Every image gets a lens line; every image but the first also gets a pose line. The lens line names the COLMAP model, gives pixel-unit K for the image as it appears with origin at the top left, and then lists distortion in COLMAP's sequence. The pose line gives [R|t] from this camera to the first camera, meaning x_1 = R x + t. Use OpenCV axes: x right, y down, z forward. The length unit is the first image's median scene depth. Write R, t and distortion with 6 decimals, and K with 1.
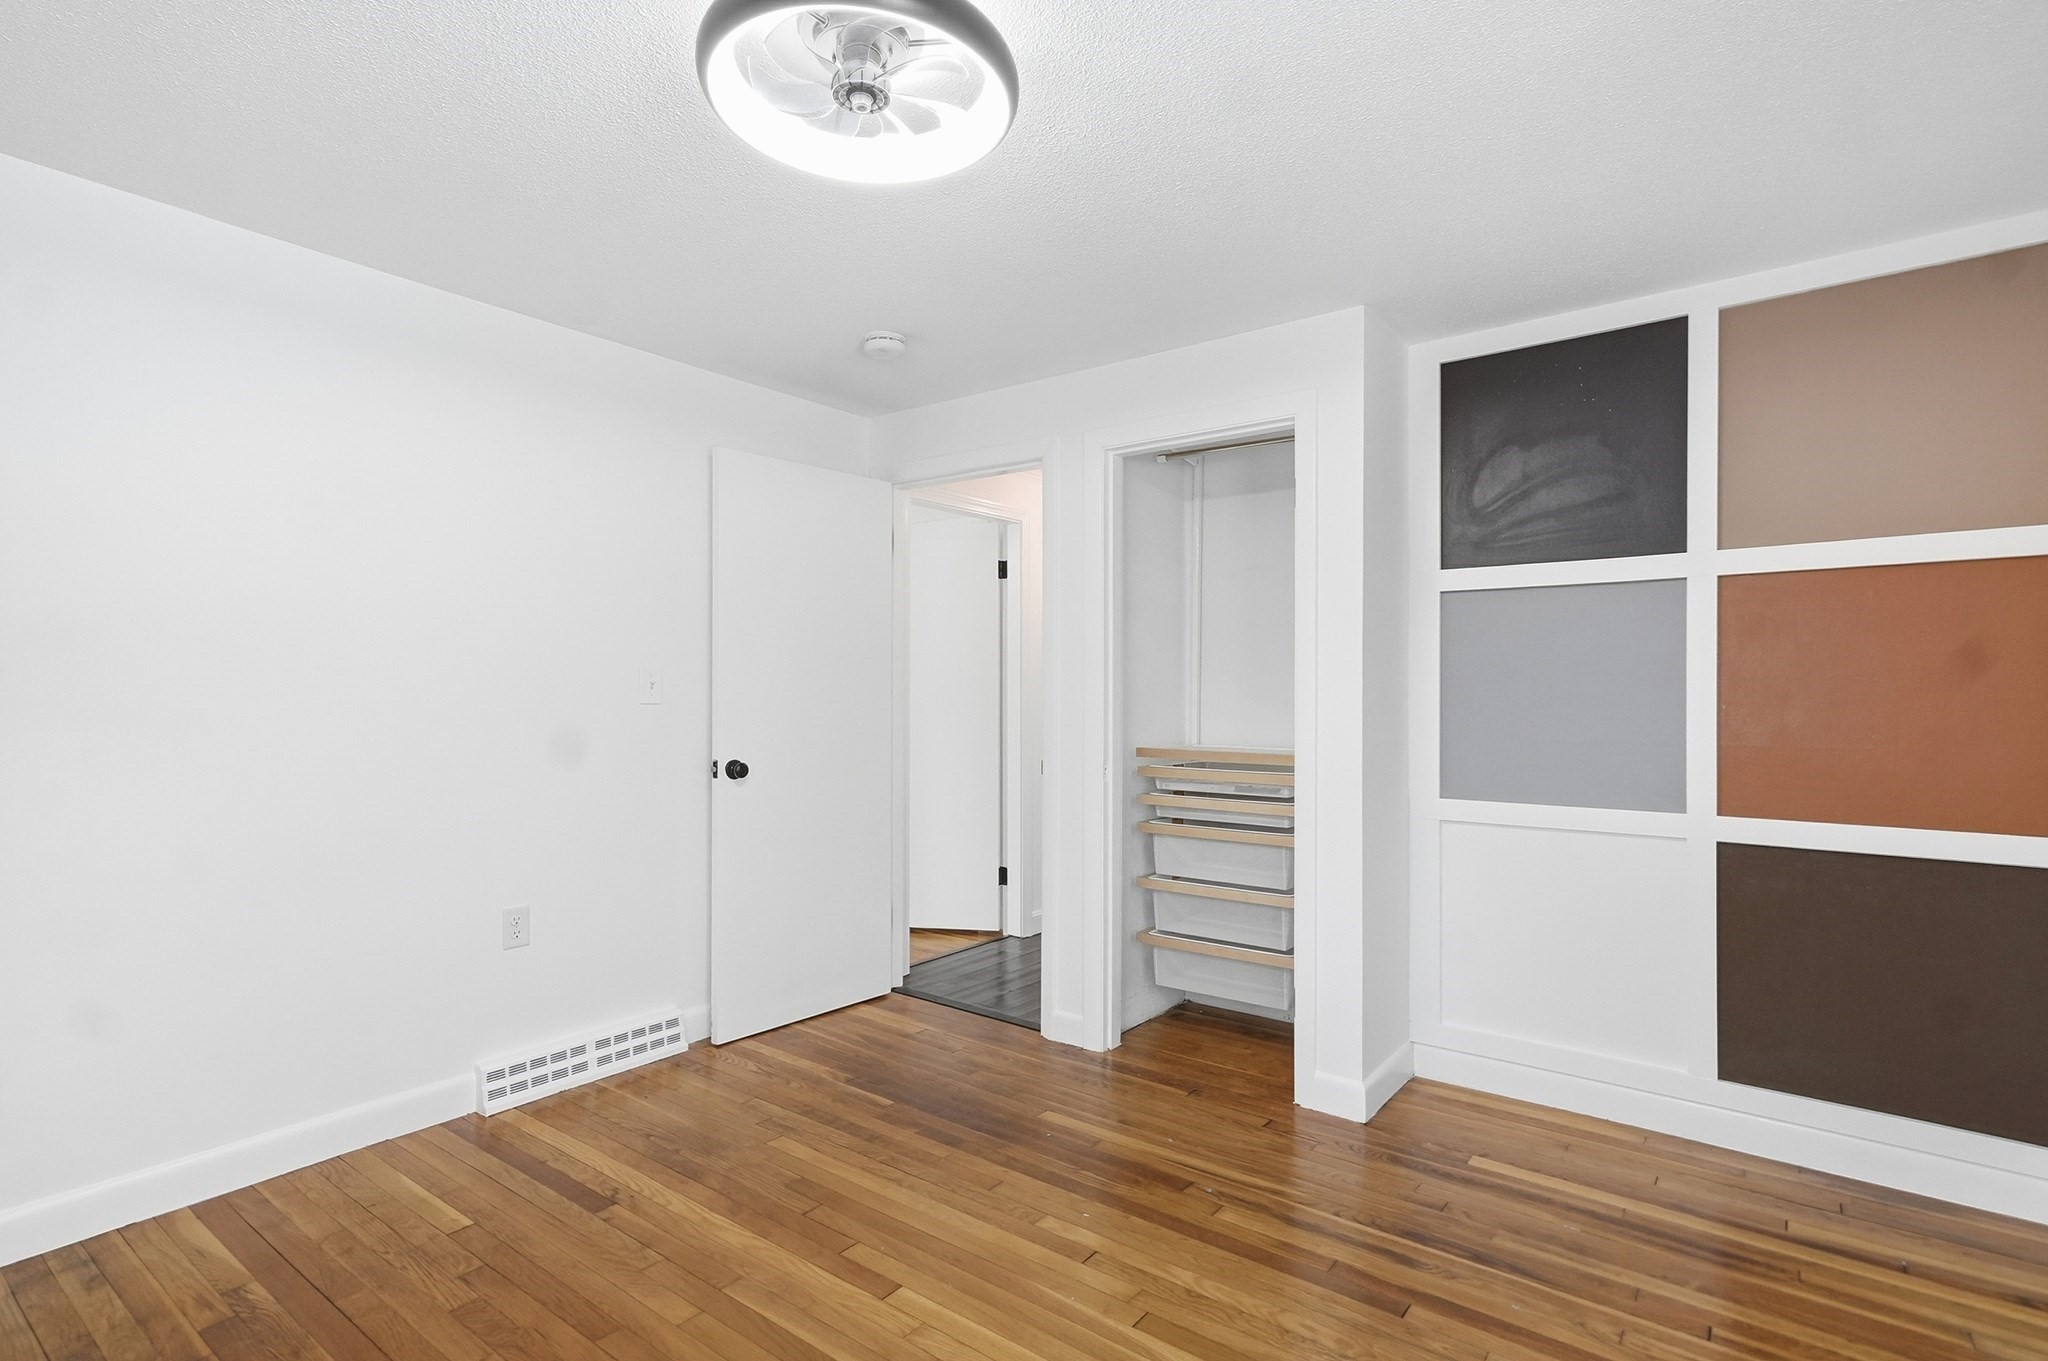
lens RADIAL K [[1019.4, 0, 1021.6], [0, 1019.4, 675.6], [0, 0, 1]] dist [-0.000534, 0.020624]
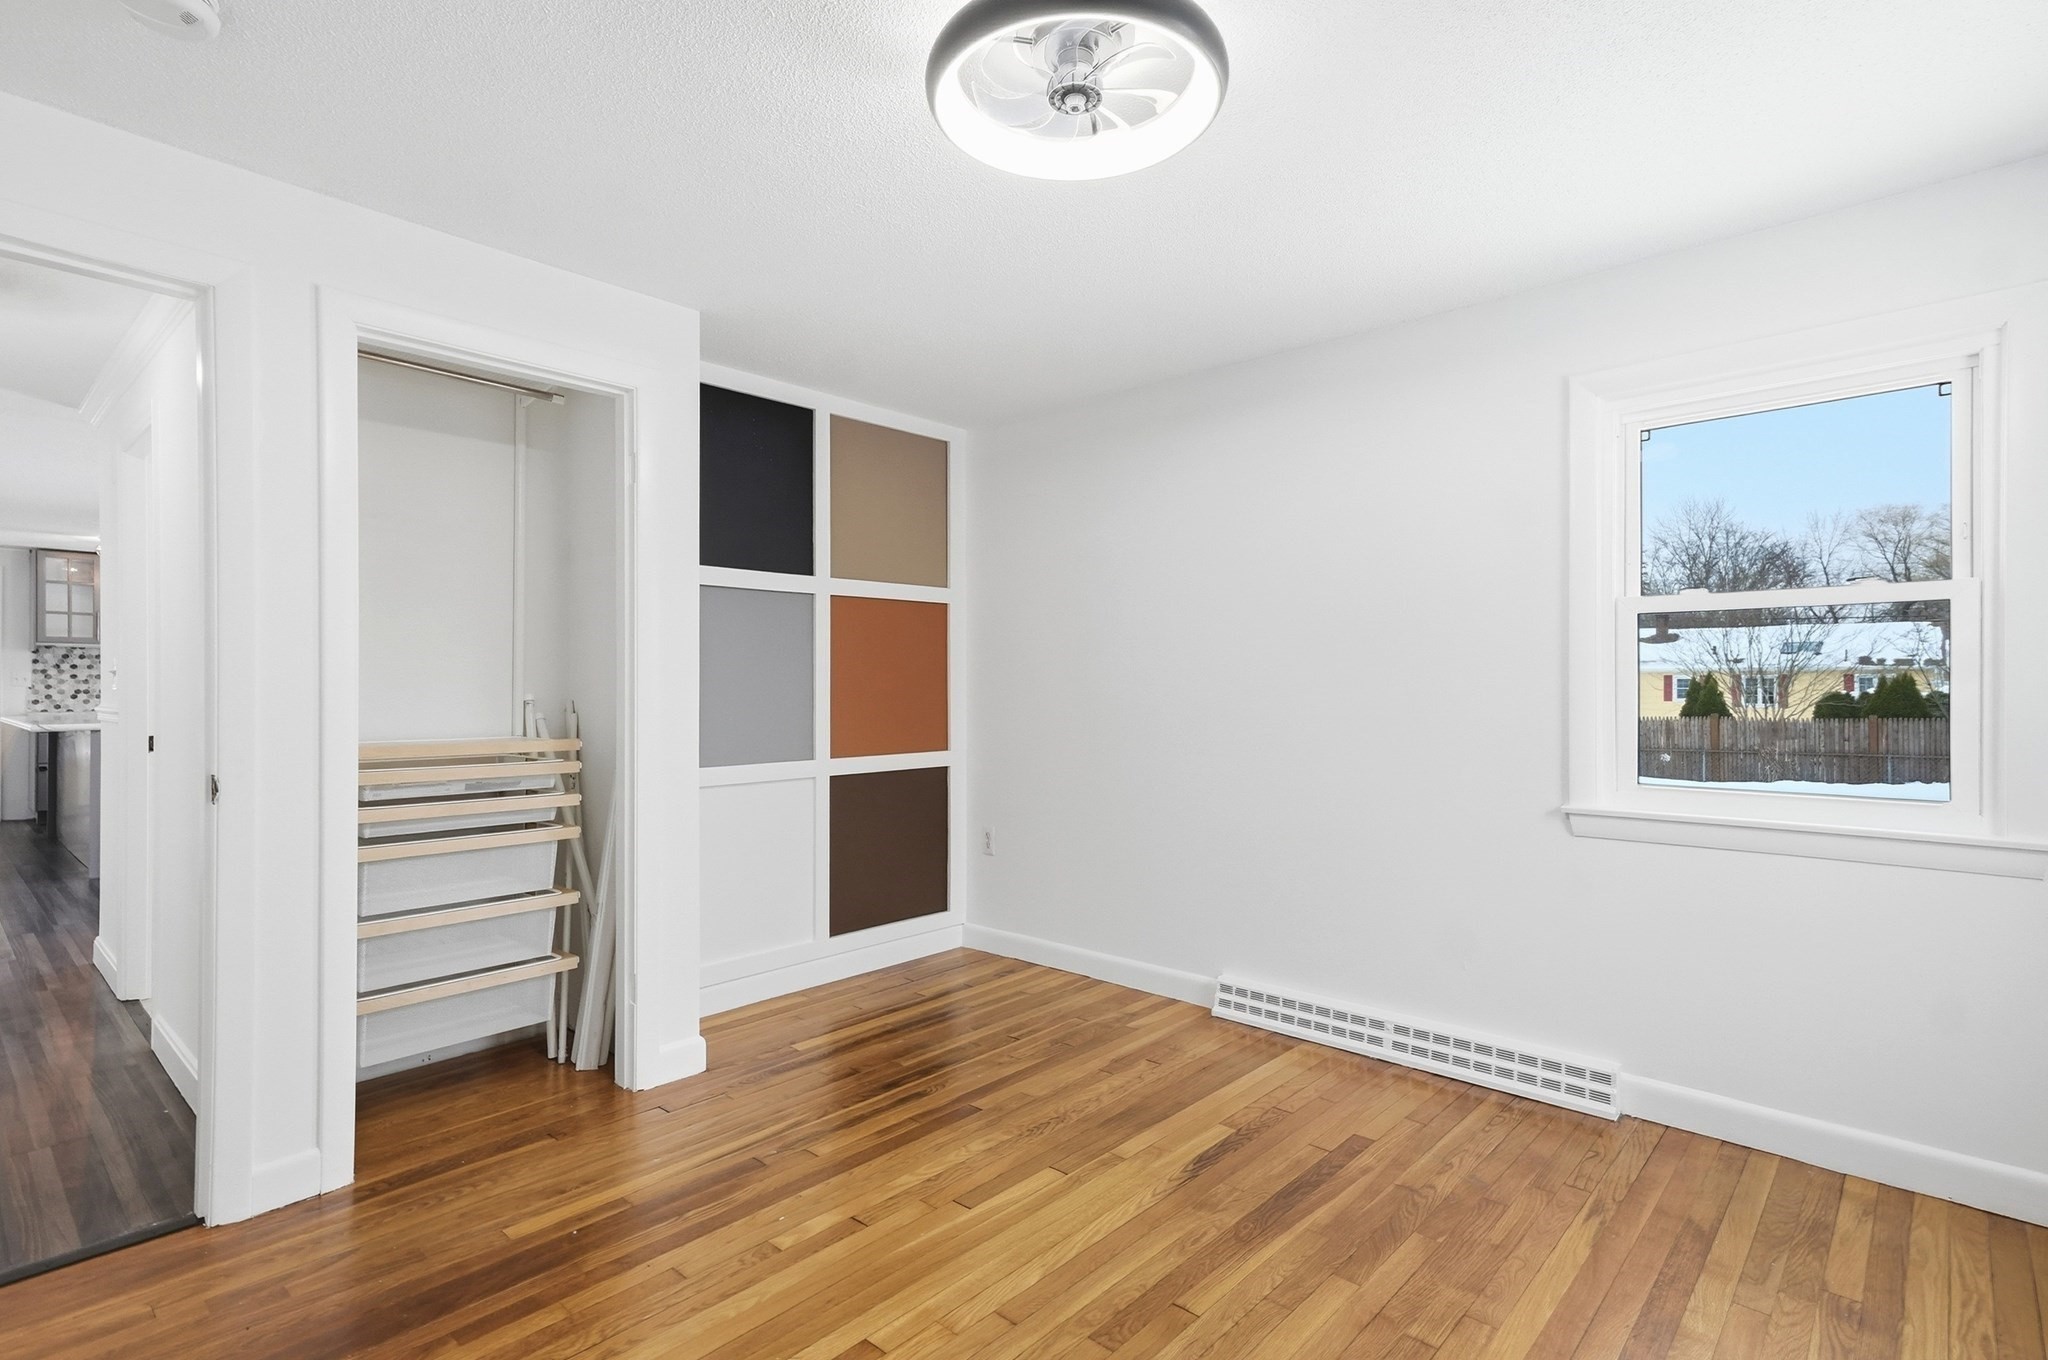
lens RADIAL K [[991.6, 0, 1045.9], [0, 991.6, 675.8], [0, 0, 1]] dist [0.021291, -0.000730]
pose [[0.067697, 0.009172, 0.997664, -0.718675], [-0.011058, 0.999903, -0.008442, 0.027128], [-0.997645, -0.010460, 0.067791, 0.593437]]
